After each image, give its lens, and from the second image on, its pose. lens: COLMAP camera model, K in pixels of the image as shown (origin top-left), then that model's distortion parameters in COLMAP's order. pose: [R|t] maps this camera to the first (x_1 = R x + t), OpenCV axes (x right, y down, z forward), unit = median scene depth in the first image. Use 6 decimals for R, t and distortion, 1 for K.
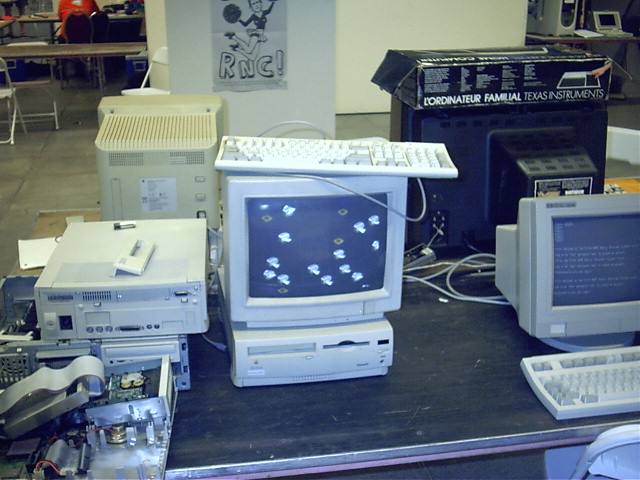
lens RADIAL K [[769.6, 0, 308.0], [0, 769.6, 238.9], [0, 0, 1]] dist [-0.062596, 0.049981]
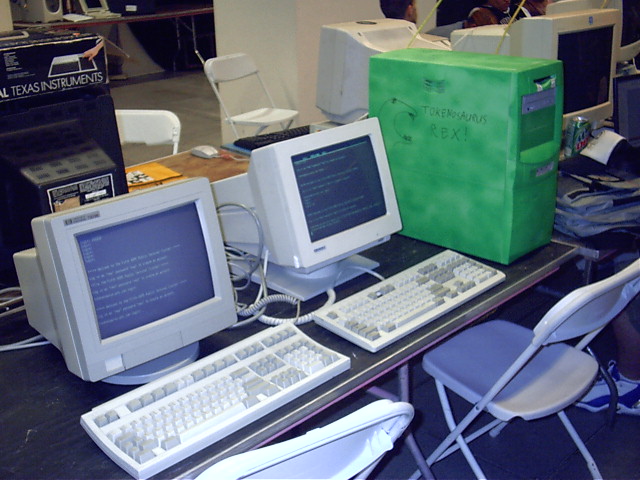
lens RADIAL K [[769.6, 0, 308.0], [0, 769.6, 238.9], [0, 0, 1]] dist [-0.062596, 0.049981]
pose [[0.810394, -0.222155, 0.542133, 0.061717], [0.214093, 0.973619, 0.078937, -0.028110], [-0.545367, 0.052097, 0.836577, 0.146634]]
